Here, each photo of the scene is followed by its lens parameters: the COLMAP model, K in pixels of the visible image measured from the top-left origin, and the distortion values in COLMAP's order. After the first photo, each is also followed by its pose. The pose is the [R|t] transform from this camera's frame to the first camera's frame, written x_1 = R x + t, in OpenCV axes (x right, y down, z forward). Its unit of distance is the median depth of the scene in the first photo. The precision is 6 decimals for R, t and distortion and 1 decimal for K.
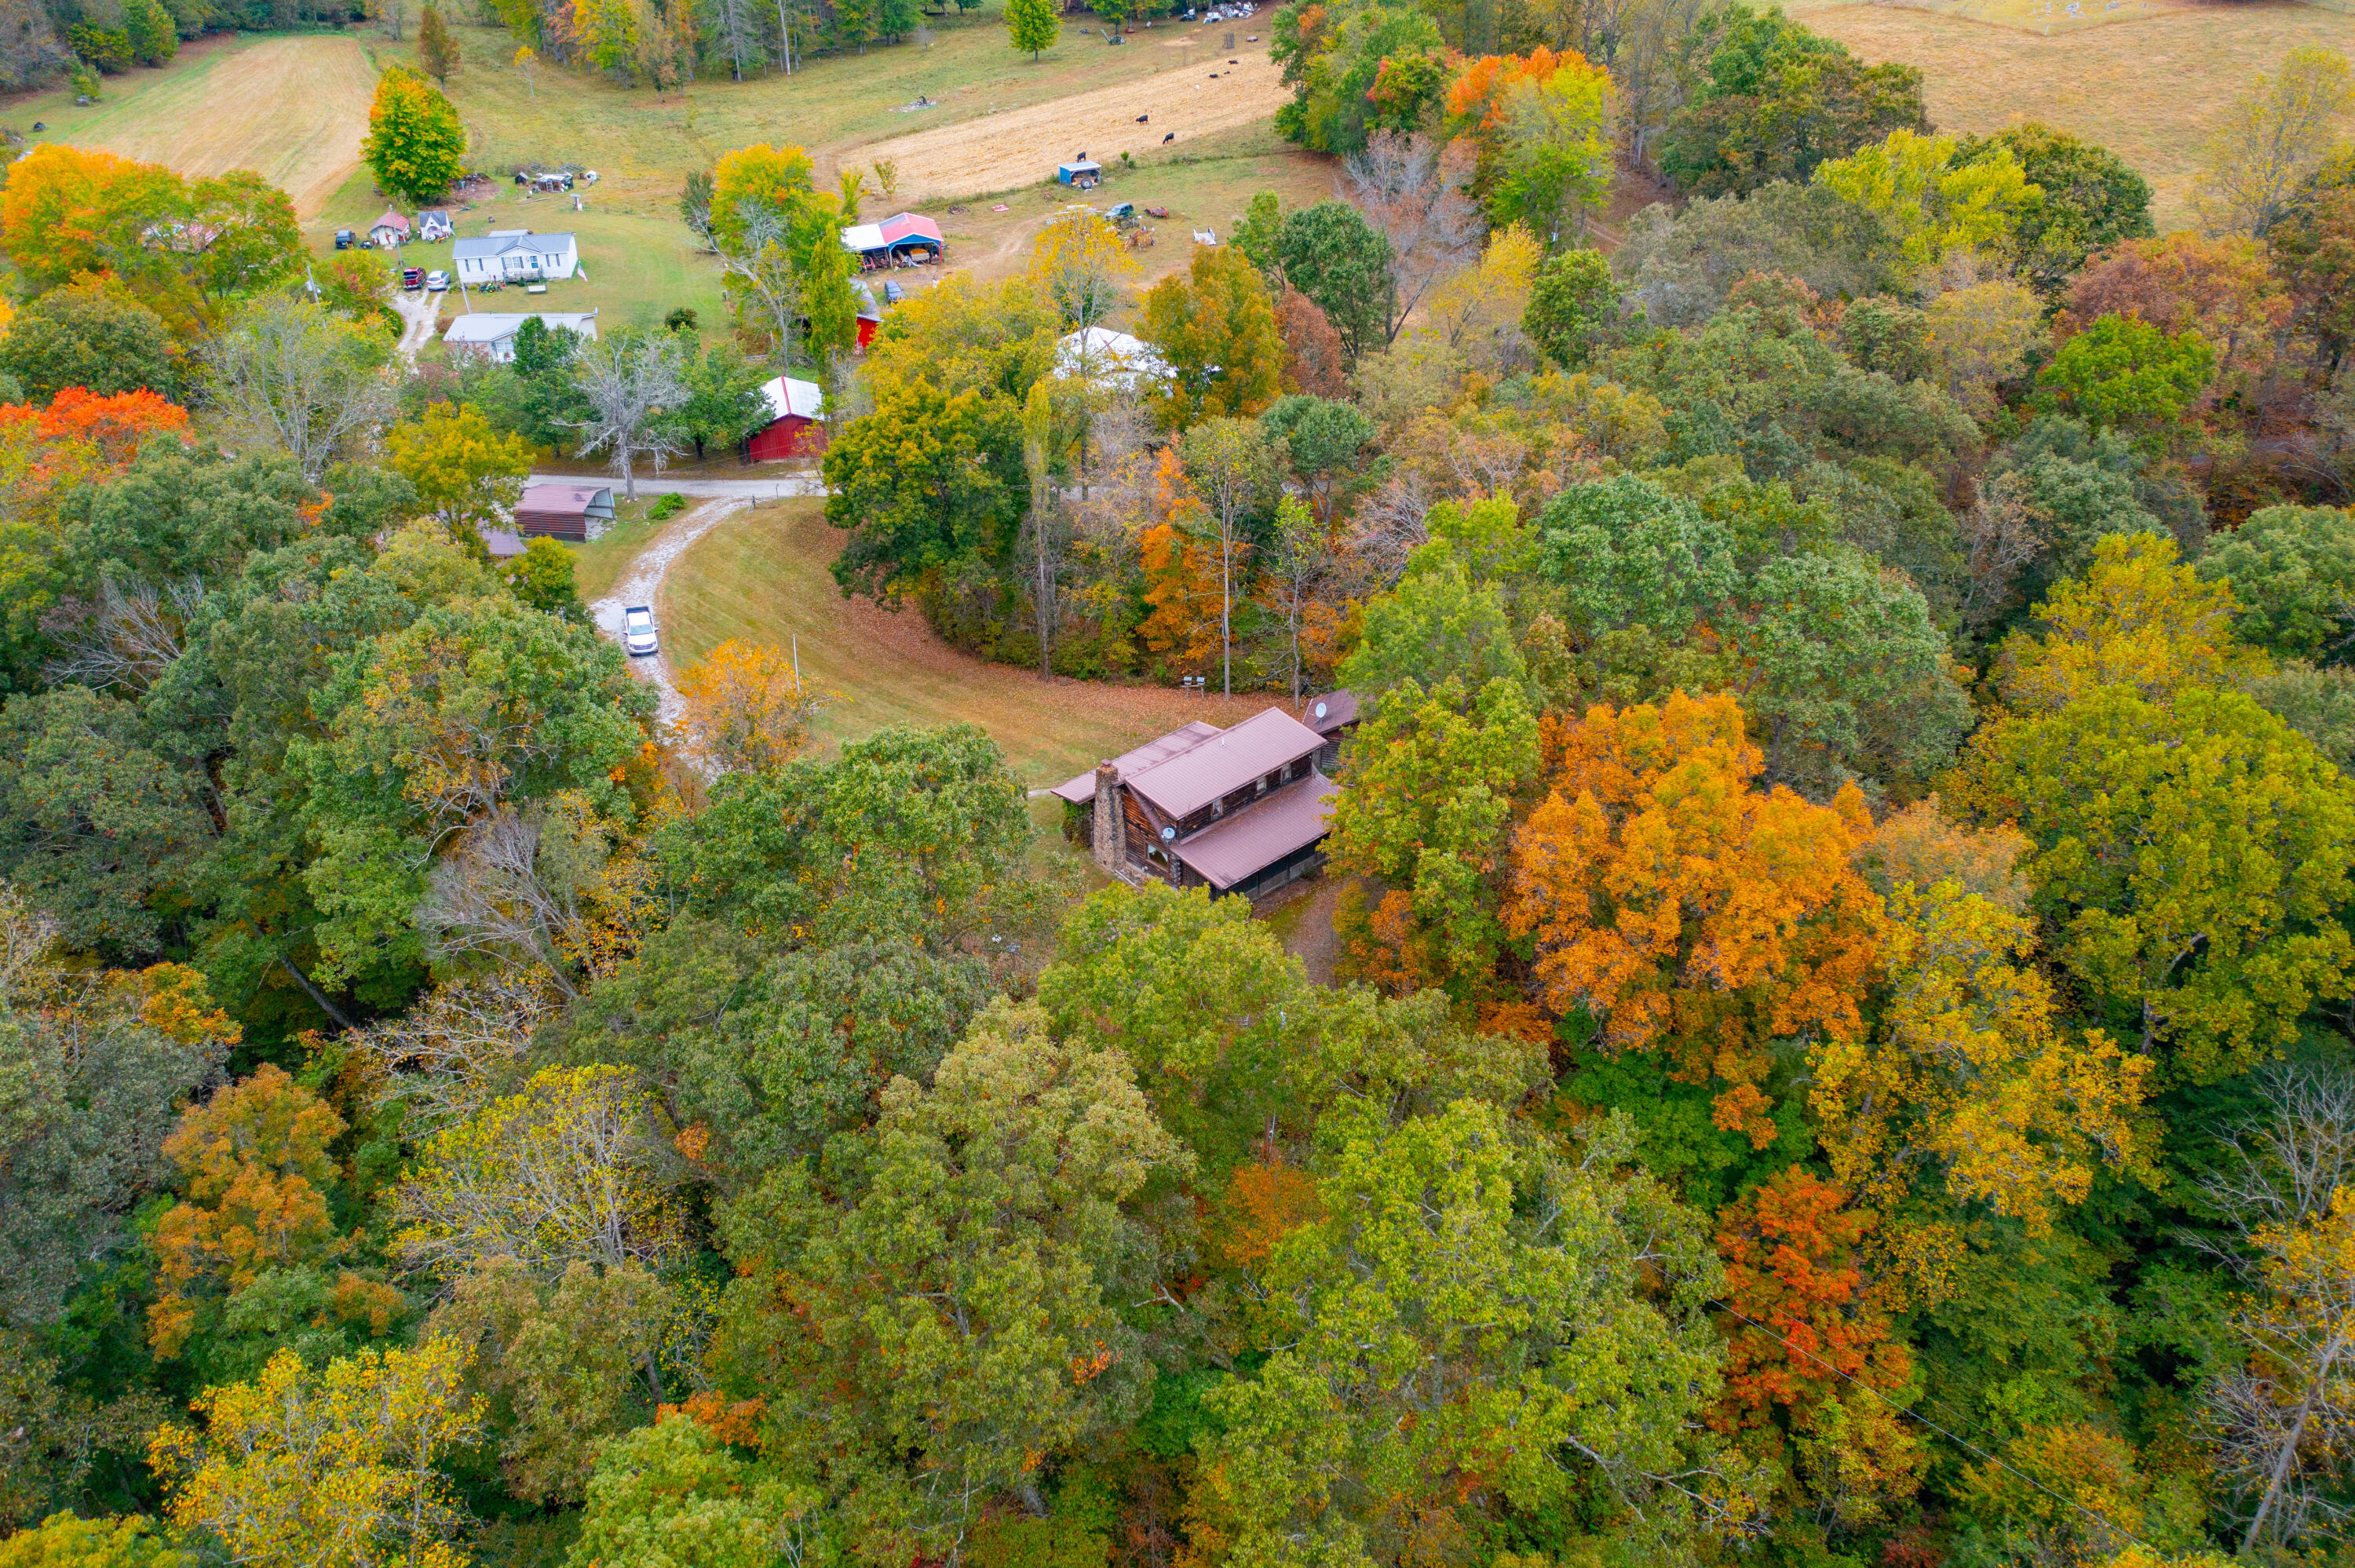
lens RADIAL K [[1853.9, 0, 1174.6], [0, 1853.9, 777.0], [0, 0, 1]] dist [-0.016718, 0.002302]
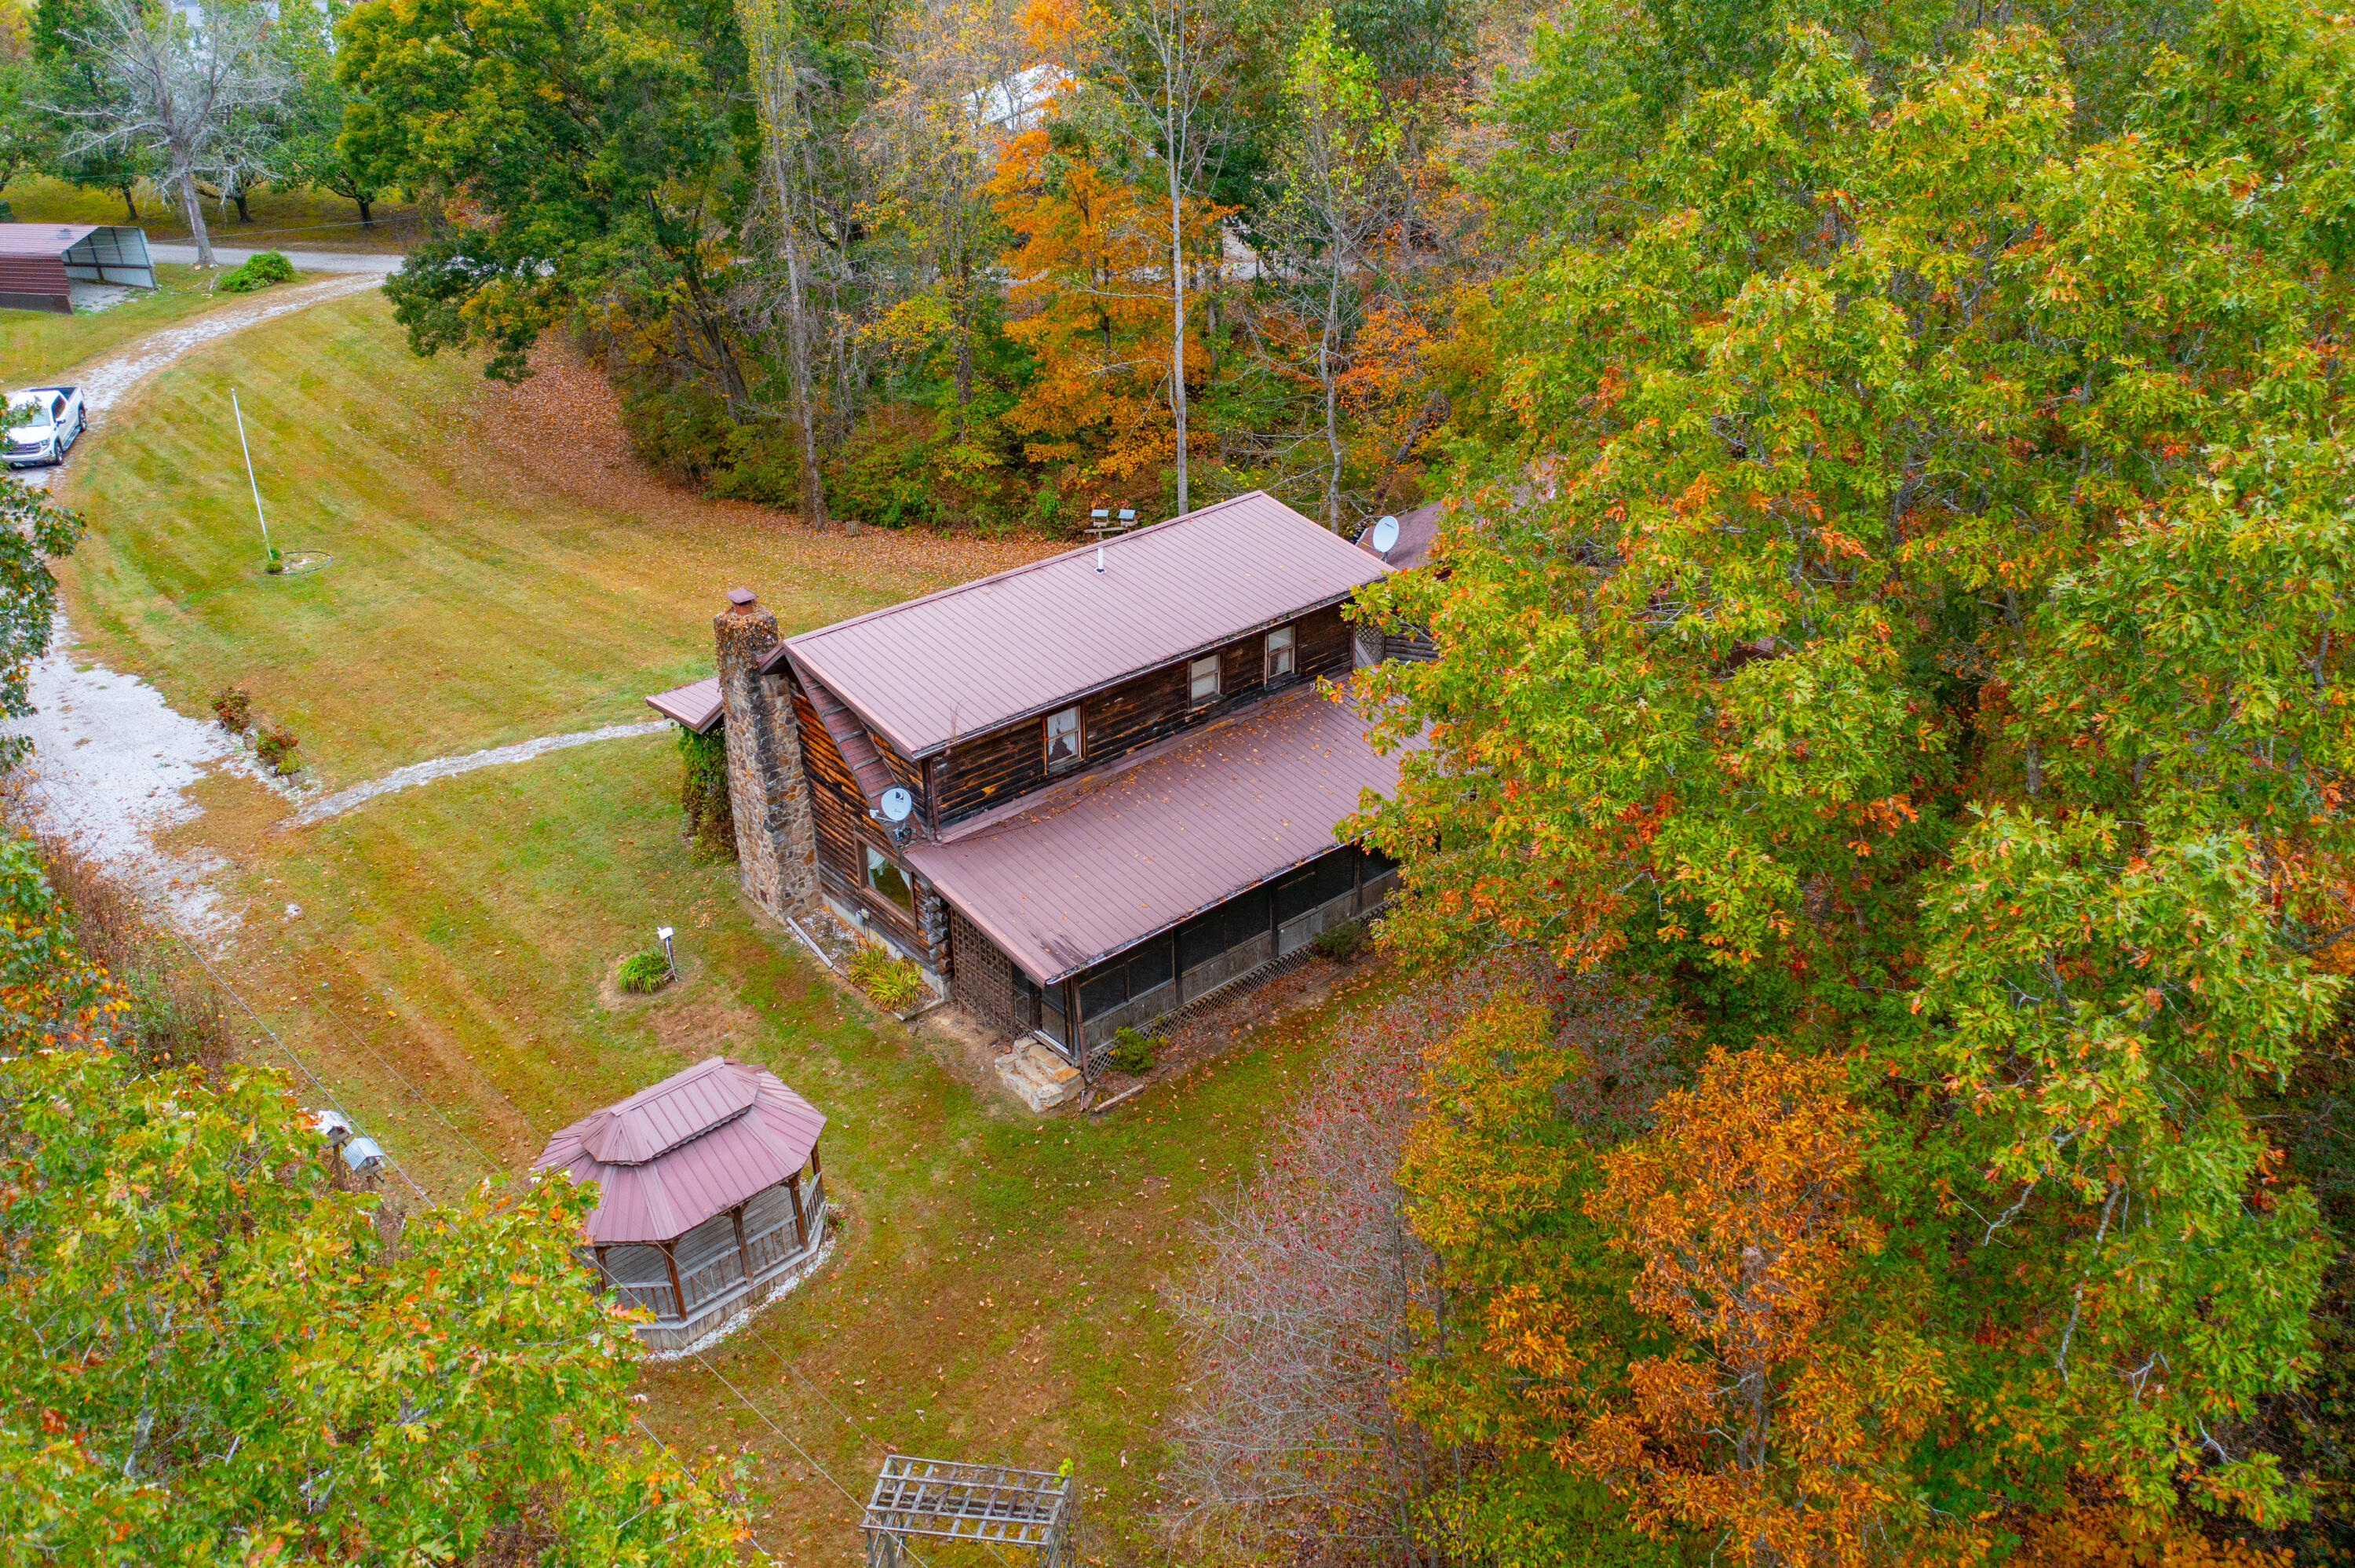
lens RADIAL K [[1853.9, 0, 1171.2], [0, 1853.9, 783.5], [0, 0, 1]] dist [-0.016718, 0.002302]
pose [[0.998841, 0.021698, -0.042960, 0.055588], [-0.023013, 0.999274, -0.030358, 0.033635], [0.042270, 0.031311, 0.998615, 0.651833]]
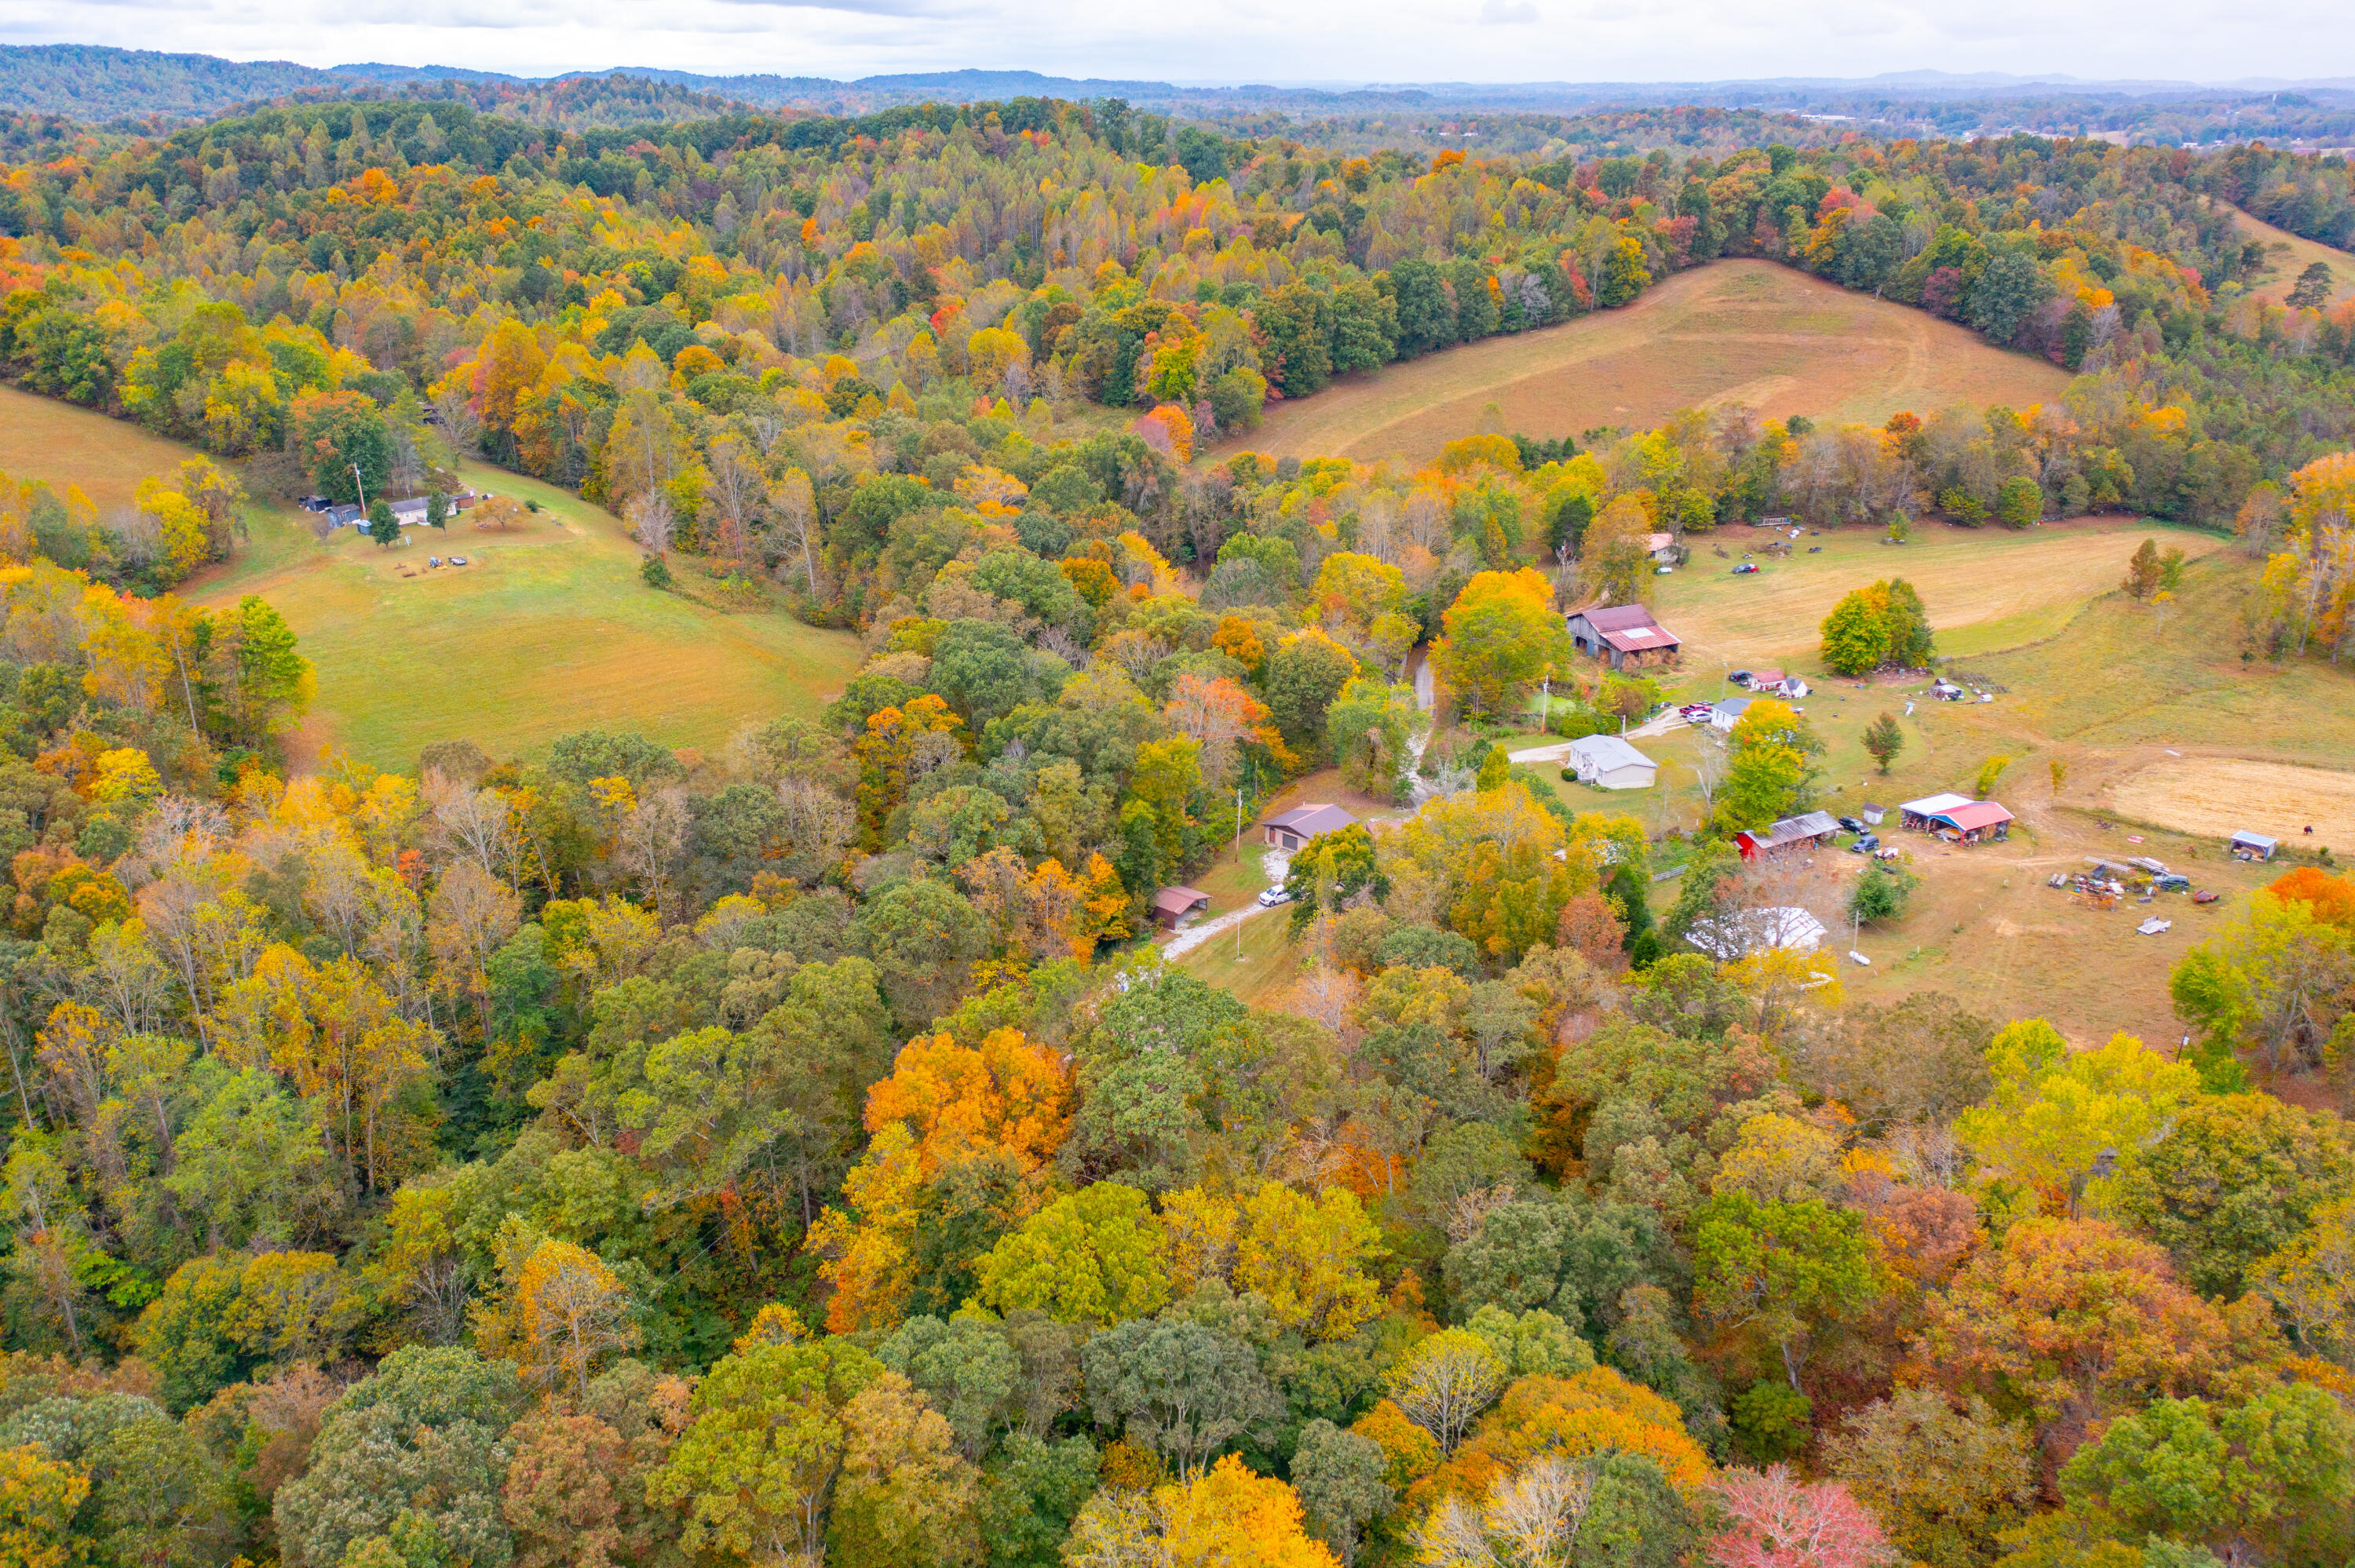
lens RADIAL K [[1853.9, 0, 1188.3], [0, 1853.9, 785.7], [0, 0, 1]] dist [-0.016718, 0.002302]
pose [[0.270519, 0.358552, -0.893454, 1.607073], [-0.494069, 0.848227, 0.190808, -0.598004], [0.826266, 0.389810, 0.406611, 0.190648]]
